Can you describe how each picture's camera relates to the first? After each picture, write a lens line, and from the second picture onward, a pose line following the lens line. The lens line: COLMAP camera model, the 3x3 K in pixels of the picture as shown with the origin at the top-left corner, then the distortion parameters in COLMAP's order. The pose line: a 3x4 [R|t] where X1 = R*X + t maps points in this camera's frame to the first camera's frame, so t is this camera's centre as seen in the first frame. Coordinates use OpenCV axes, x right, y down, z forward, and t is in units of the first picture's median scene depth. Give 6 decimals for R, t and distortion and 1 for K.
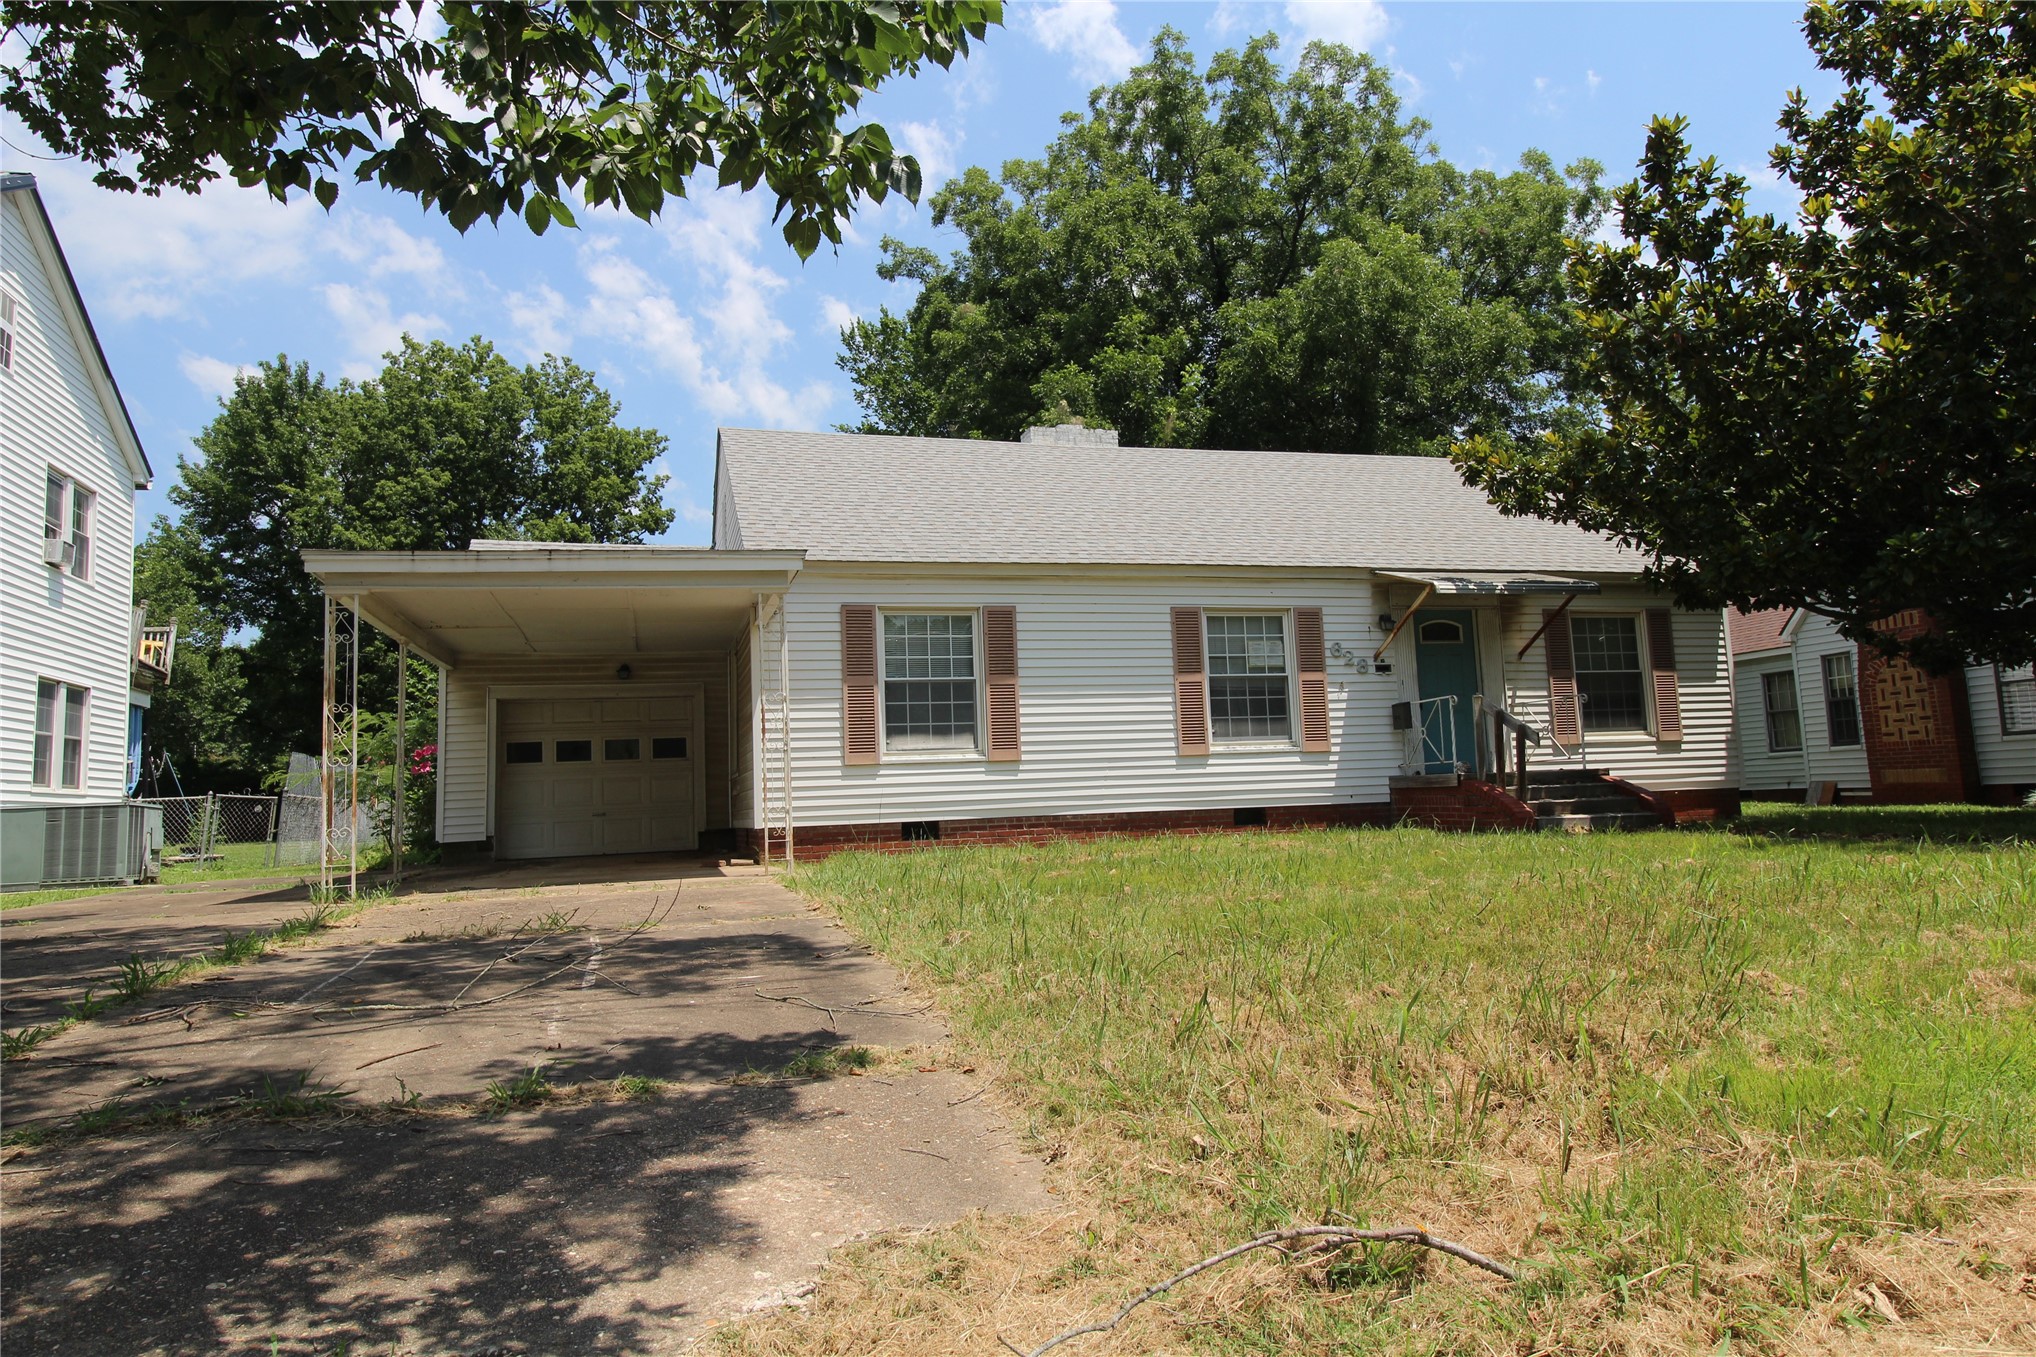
lens RADIAL K [[1275.7, 0, 1019.8], [0, 1275.7, 678.0], [0, 0, 1]] dist [0.001152, -0.001264]
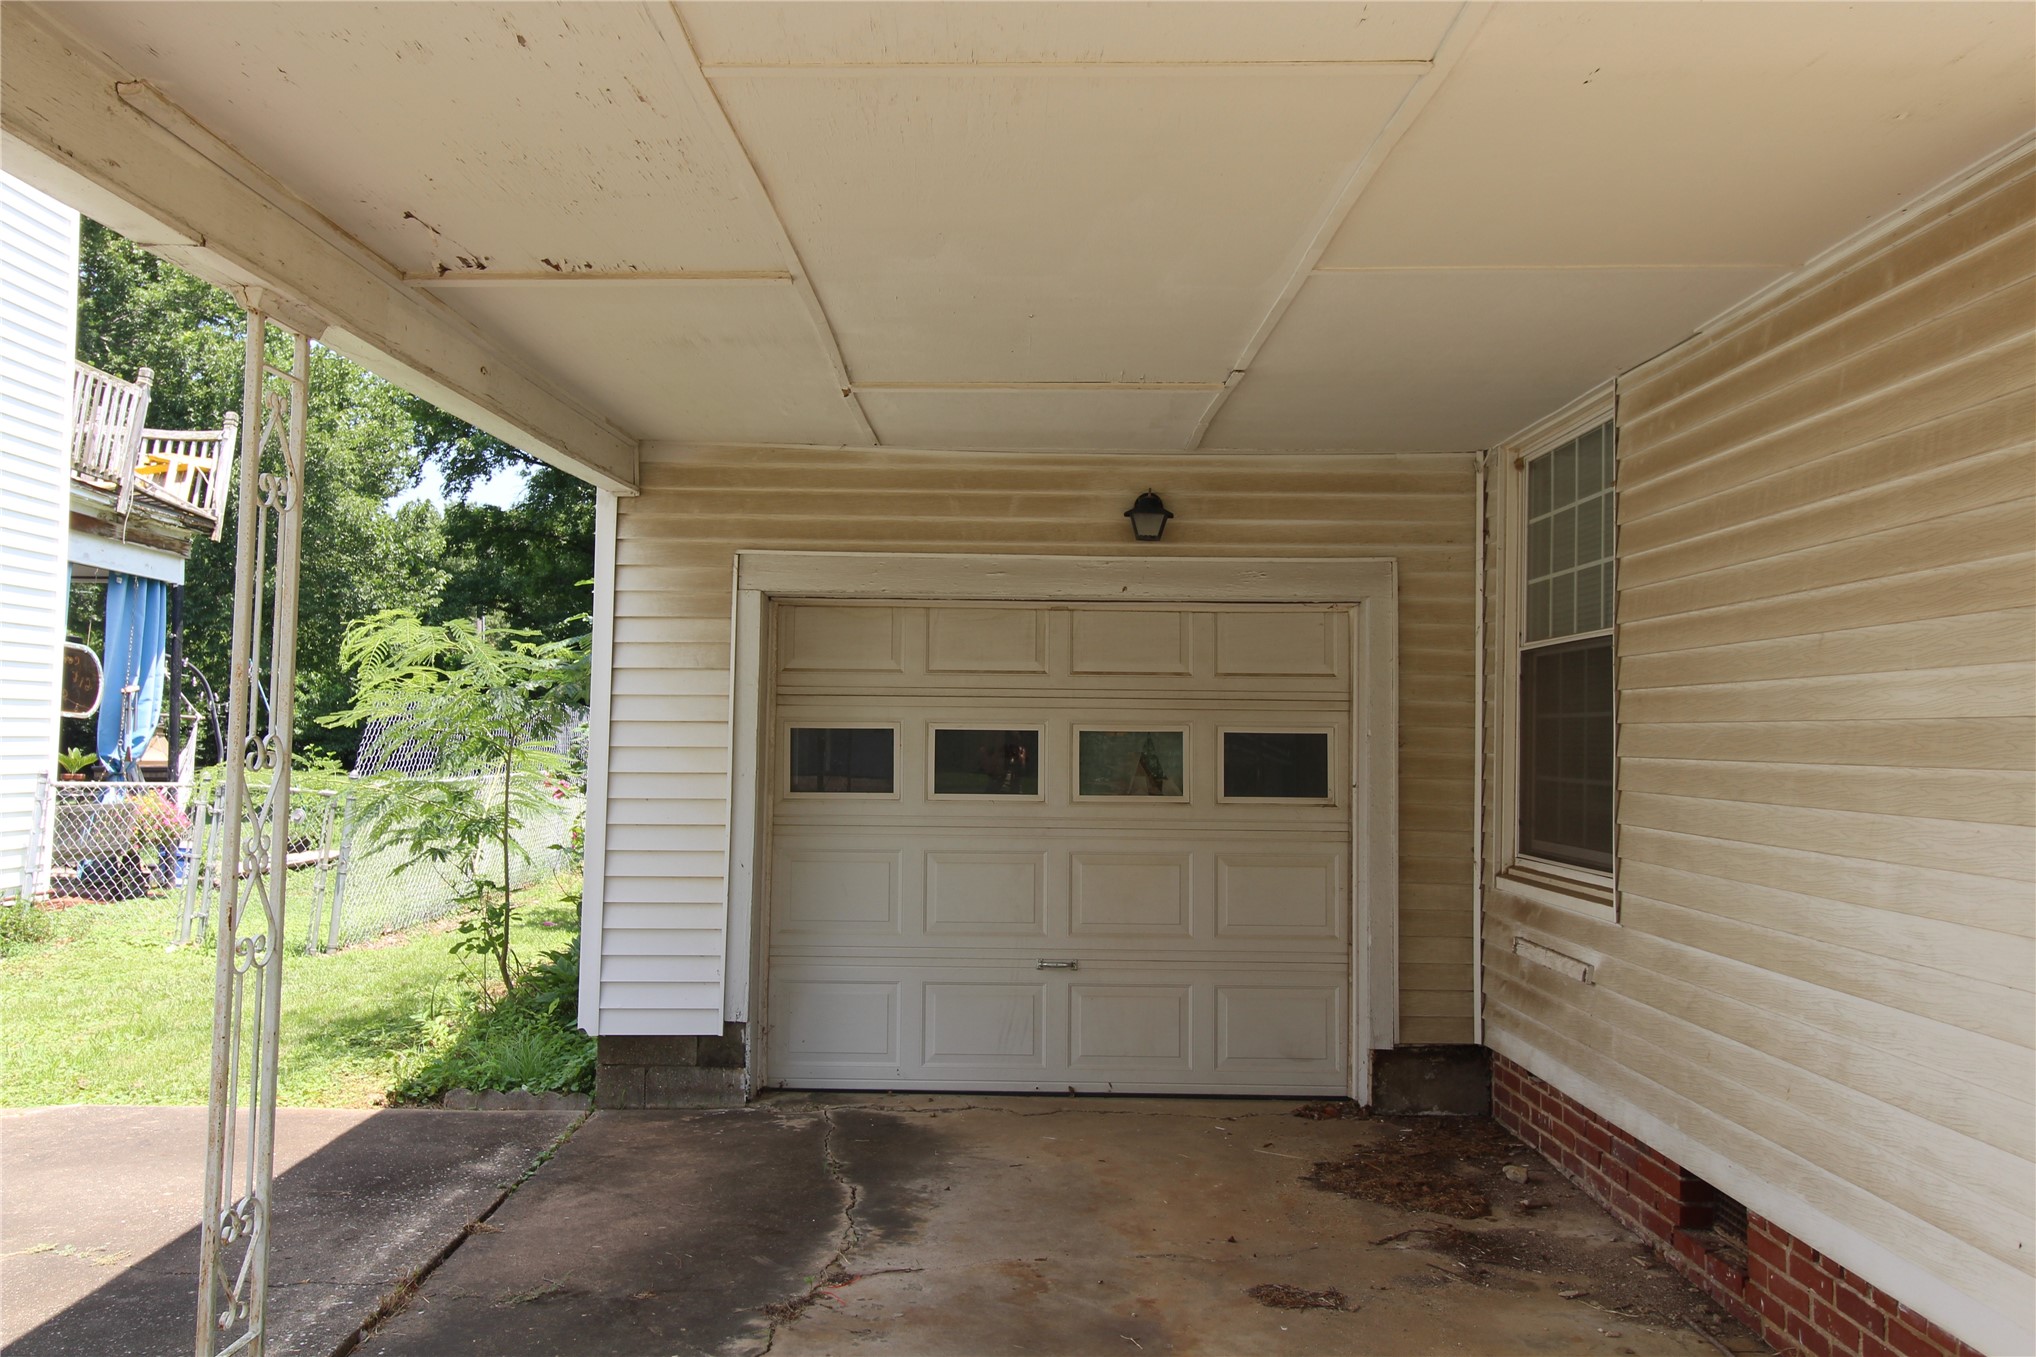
lens RADIAL K [[1587.1, 0, 1012.8], [0, 1587.1, 682.3], [0, 0, 1]] dist [-0.004665, 0.000335]
pose [[0.961911, 0.048643, -0.269001, -0.258154], [-0.030855, 0.997072, 0.069966, 0.010188], [0.271617, -0.059001, 0.960595, 0.676169]]
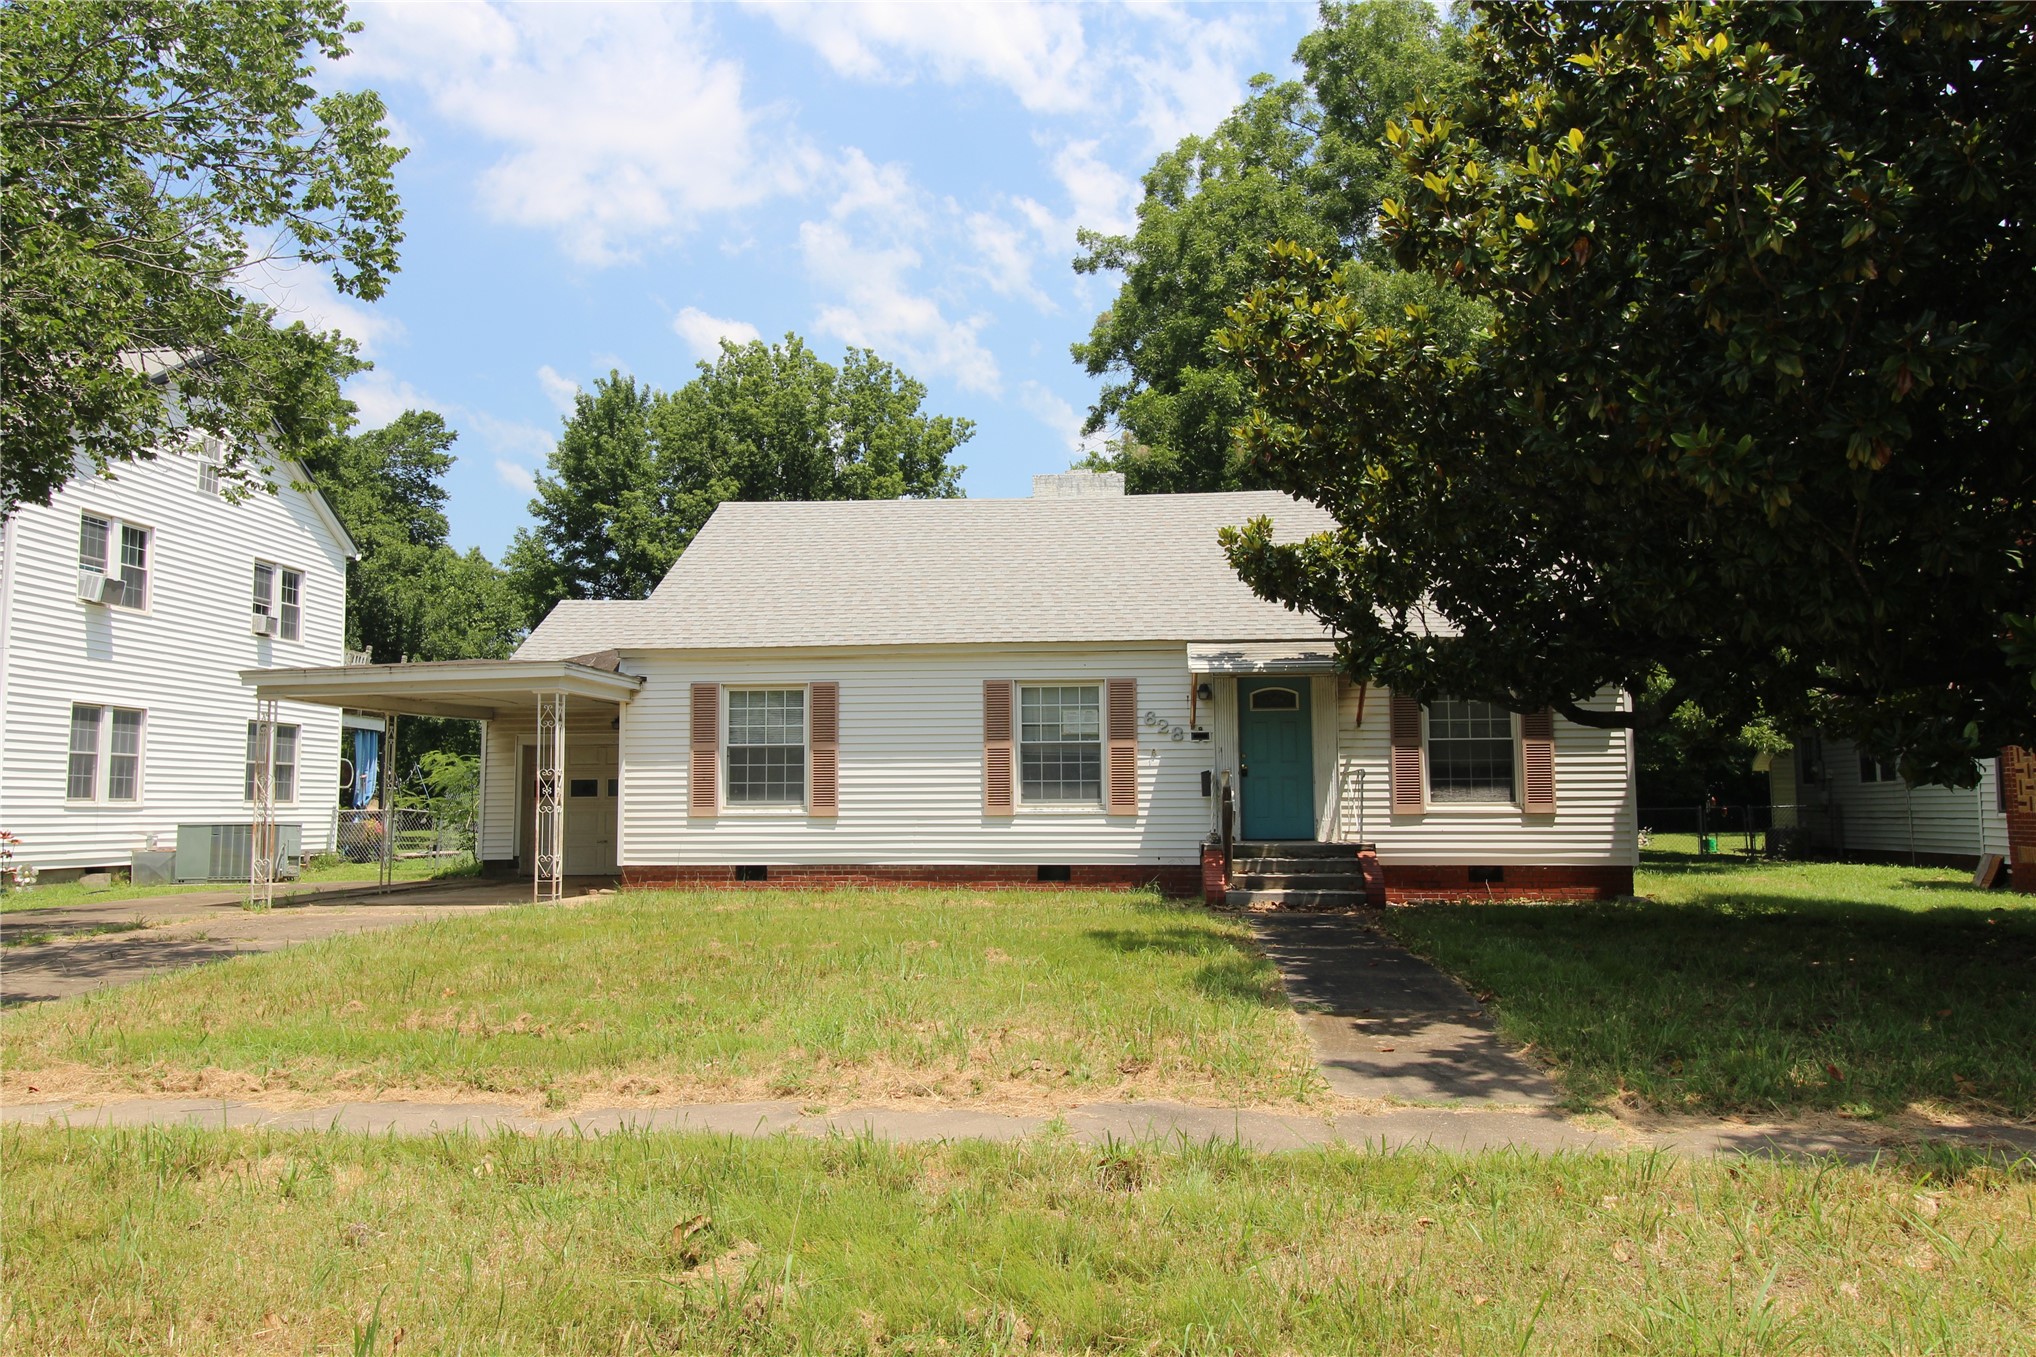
lens RADIAL K [[1556.6, 0, 1013.1], [0, 1556.6, 678.5], [0, 0, 1]] dist [0.009092, -0.002323]
pose [[0.928621, 0.004563, -0.371001, 0.622521], [0.004339, 0.999722, 0.023156, -0.085721], [0.371004, -0.023113, 0.928344, -0.231729]]
